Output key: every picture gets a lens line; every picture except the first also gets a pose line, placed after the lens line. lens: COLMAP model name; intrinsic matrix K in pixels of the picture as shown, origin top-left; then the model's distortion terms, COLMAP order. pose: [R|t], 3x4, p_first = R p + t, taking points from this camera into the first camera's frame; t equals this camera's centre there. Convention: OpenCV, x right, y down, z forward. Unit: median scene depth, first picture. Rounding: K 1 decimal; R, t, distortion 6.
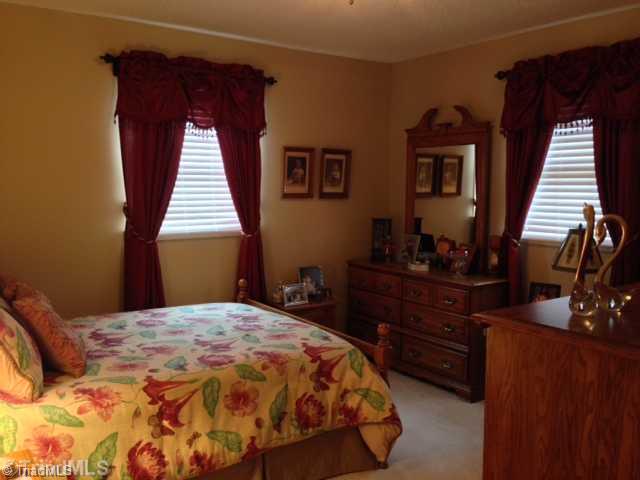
lens RADIAL K [[591.7, 0, 320.0], [0, 591.7, 240.0], [0, 0, 1]] dist [0.053536, -0.004427]
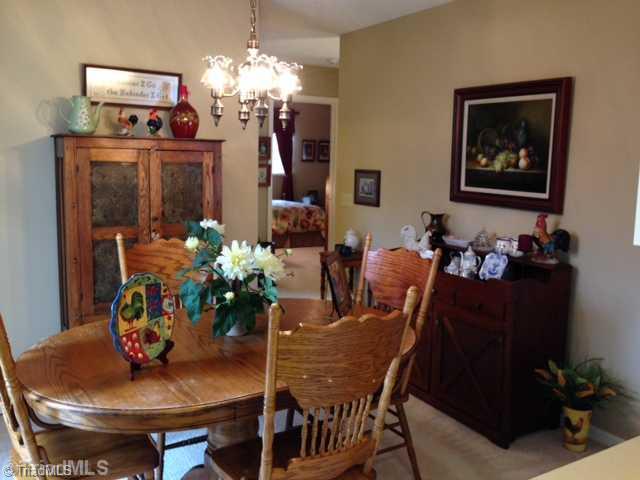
lens RADIAL K [[591.7, 0, 320.0], [0, 591.7, 240.0], [0, 0, 1]] dist [0.053536, -0.004427]
pose [[0.997853, 0.024704, -0.060661, 0.260654], [-0.022252, 0.998921, 0.040769, 0.233298], [0.061602, -0.039331, 0.997326, -2.208162]]
